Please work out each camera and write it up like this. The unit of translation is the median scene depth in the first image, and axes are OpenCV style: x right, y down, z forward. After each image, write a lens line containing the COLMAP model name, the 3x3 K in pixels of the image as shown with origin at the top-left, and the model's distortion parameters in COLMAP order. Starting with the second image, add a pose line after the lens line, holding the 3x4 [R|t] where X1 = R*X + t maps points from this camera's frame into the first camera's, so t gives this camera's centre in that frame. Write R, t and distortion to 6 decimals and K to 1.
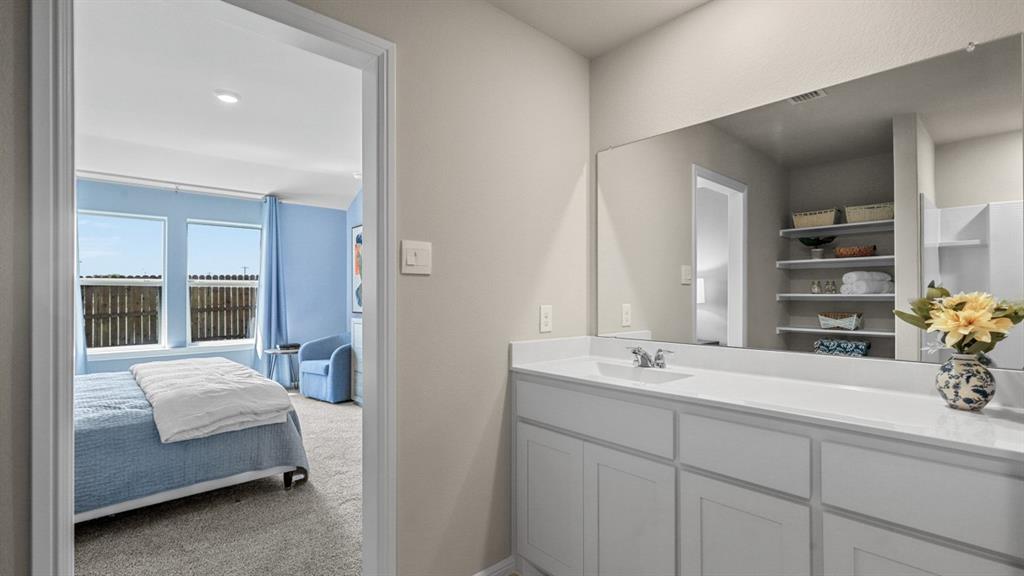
lens RADIAL K [[465.0, 0, 507.5], [0, 465.0, 292.5], [0, 0, 1]] dist [0.000426, 0.000386]
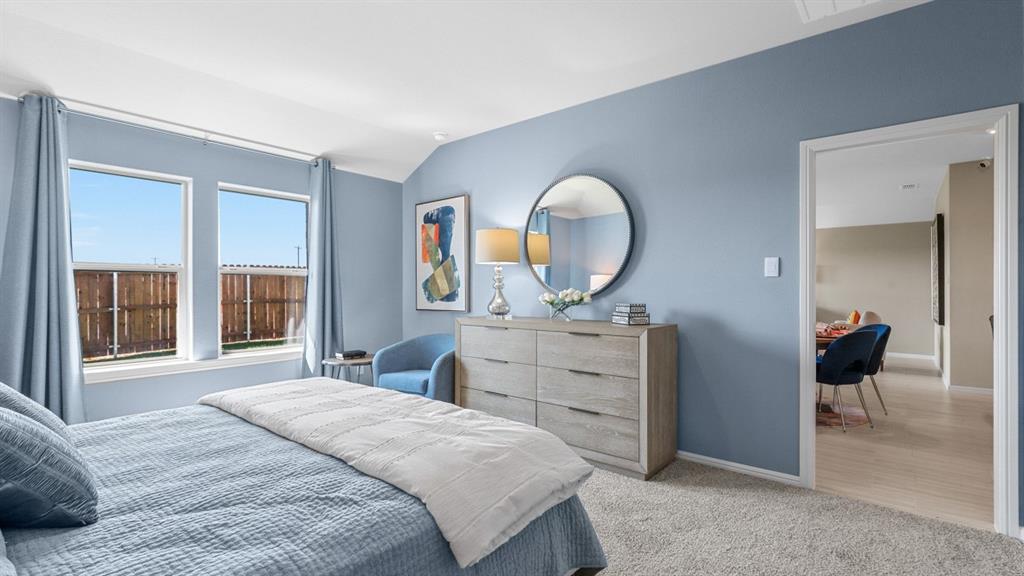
lens RADIAL K [[465.0, 0, 514.7], [0, 465.0, 291.3], [0, 0, 1]] dist [0.000426, 0.000386]
pose [[0.989077, 0.005109, 0.147311, -0.314469], [-0.006103, 0.999962, 0.006300, 0.004713], [-0.147273, -0.007130, 0.989070, 0.198435]]
